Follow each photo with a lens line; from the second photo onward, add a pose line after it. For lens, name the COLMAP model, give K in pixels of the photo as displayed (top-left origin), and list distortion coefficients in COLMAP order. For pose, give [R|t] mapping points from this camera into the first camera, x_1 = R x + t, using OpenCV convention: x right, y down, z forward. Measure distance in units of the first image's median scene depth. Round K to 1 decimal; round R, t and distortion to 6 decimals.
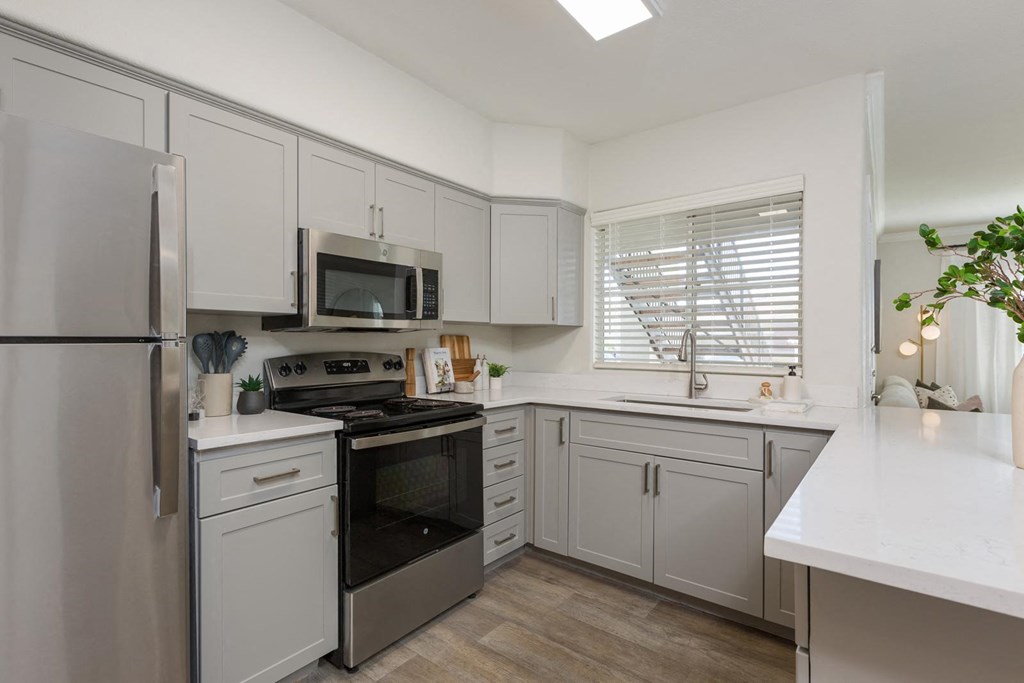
lens RADIAL K [[480.8, 0, 512.0], [0, 480.8, 341.5], [0, 0, 1]] dist [-0.000639, -0.000299]
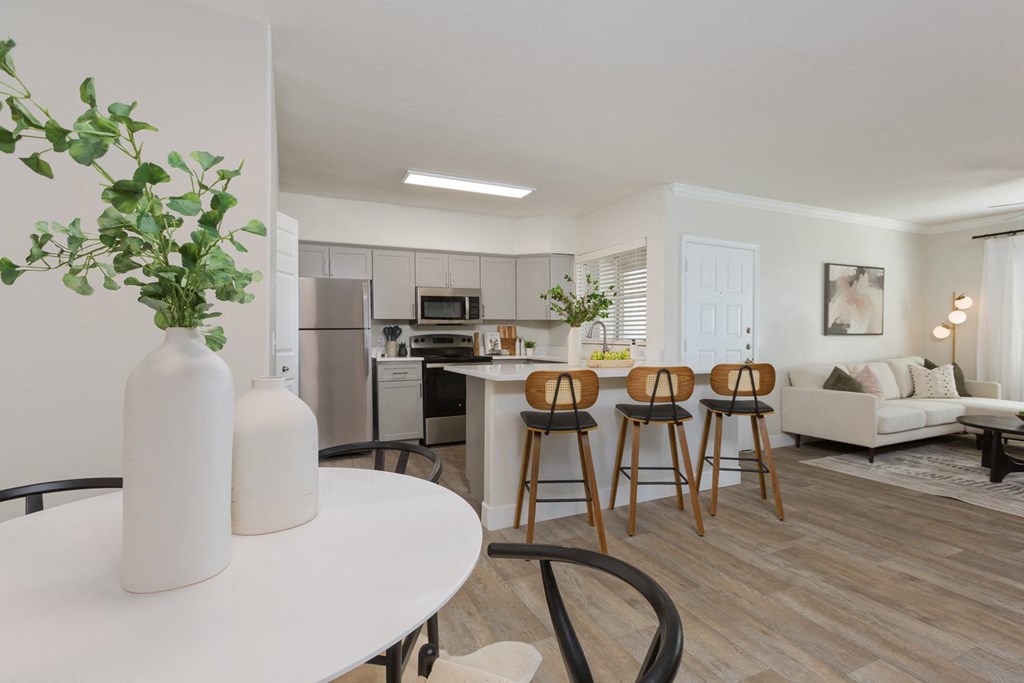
lens RADIAL K [[480.8, 0, 512.0], [0, 480.8, 341.5], [0, 0, 1]] dist [-0.000639, -0.000299]
pose [[0.895203, 0.000708, -0.445658, 1.024292], [0.008256, 0.999801, 0.018172, 0.019290], [0.445582, -0.019947, 0.895019, -0.964030]]
